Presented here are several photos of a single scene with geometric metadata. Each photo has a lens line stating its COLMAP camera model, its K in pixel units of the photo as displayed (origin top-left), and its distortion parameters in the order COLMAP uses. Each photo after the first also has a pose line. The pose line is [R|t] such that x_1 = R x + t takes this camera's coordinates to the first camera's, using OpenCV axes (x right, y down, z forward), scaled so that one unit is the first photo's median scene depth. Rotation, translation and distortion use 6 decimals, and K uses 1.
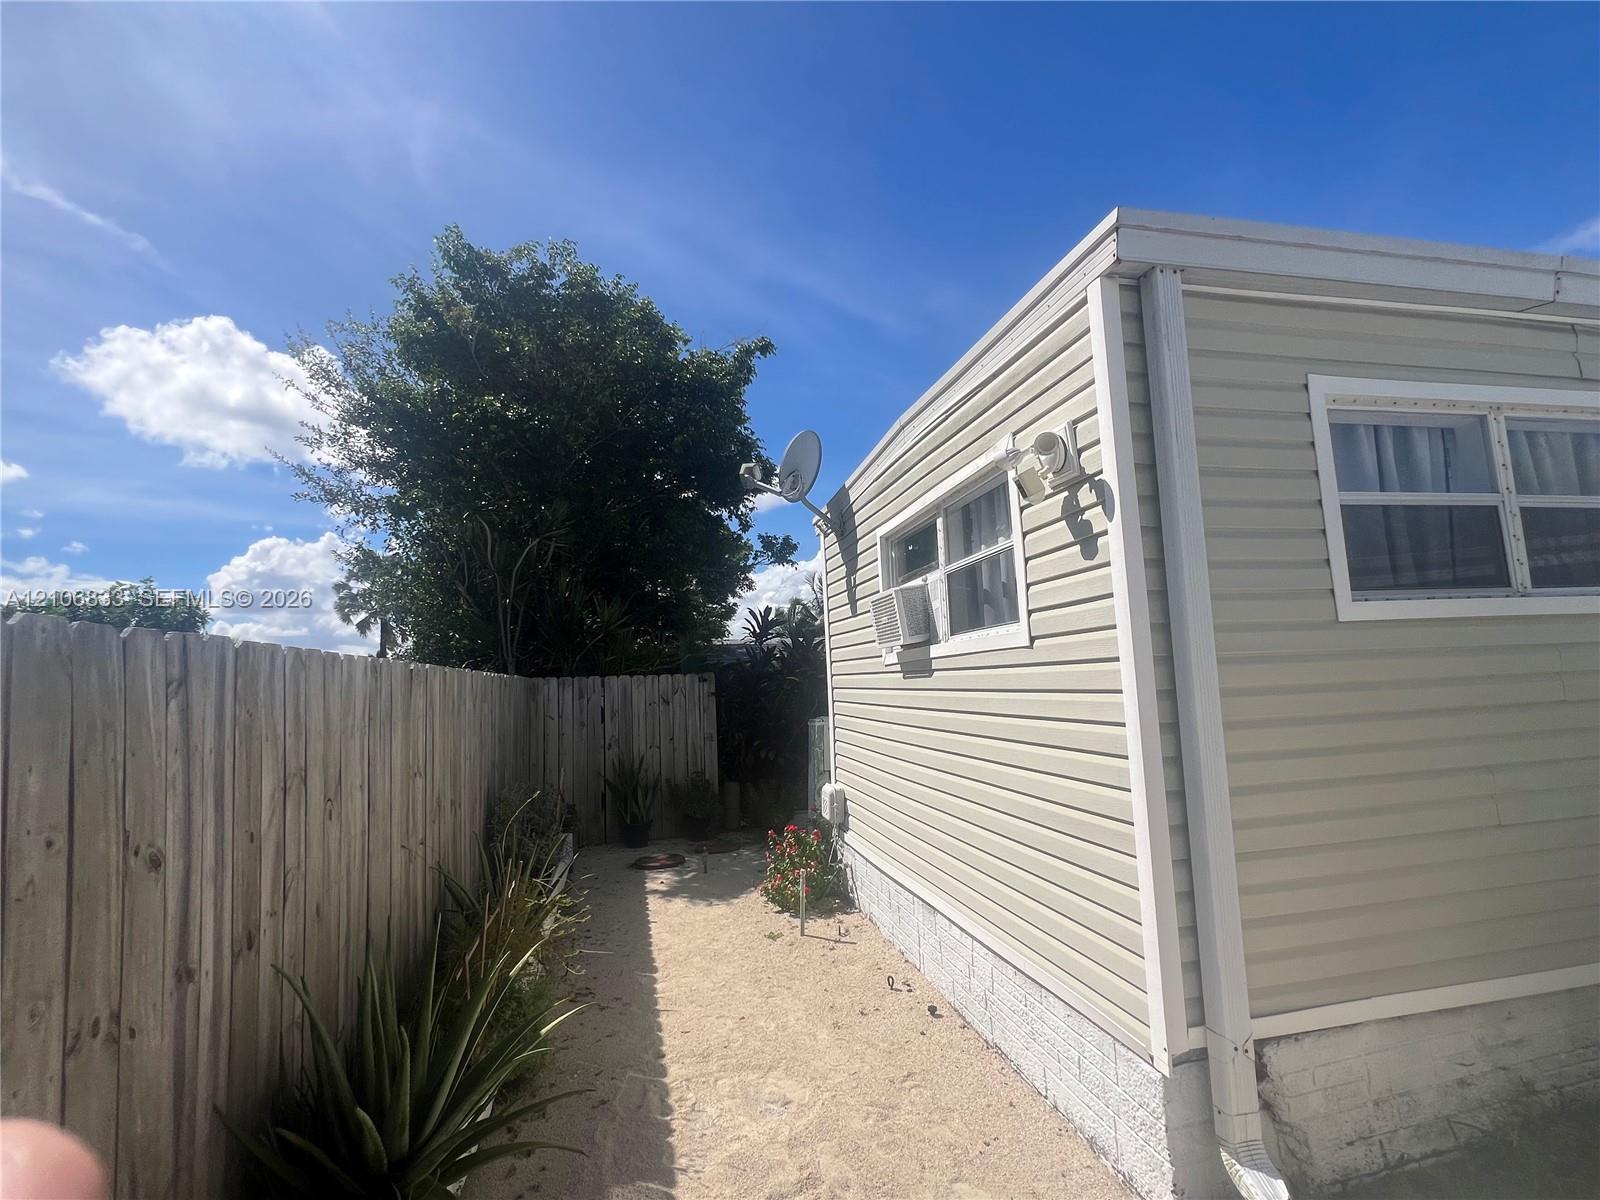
lens RADIAL K [[746.7, 0, 801.8], [0, 746.7, 607.6], [0, 0, 1]] dist [-0.000864, 0.000051]
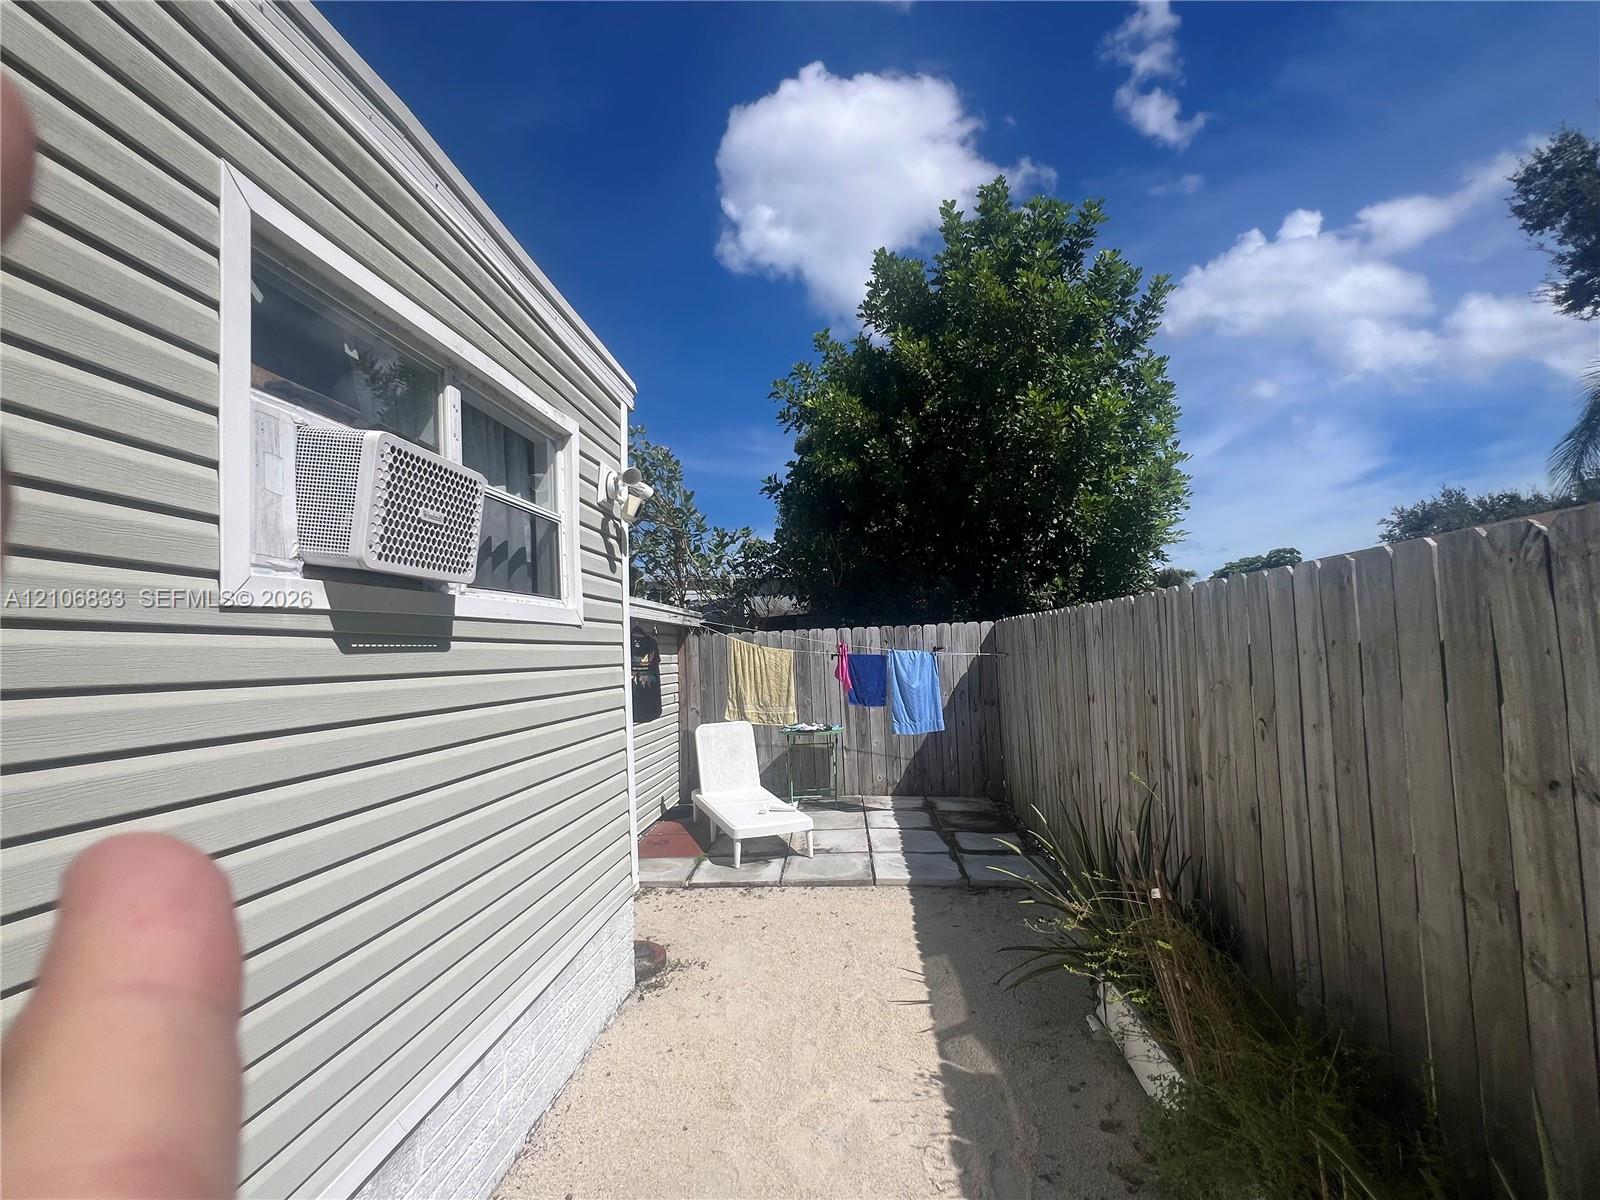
lens RADIAL K [[746.7, 0, 800.9], [0, 746.7, 607.2], [0, 0, 1]] dist [-0.000864, 0.000051]
pose [[-0.951911, 0.095289, 0.291178, -0.341890], [0.047750, 0.984932, -0.166217, 0.239166], [-0.302630, -0.144320, -0.942118, 2.094764]]
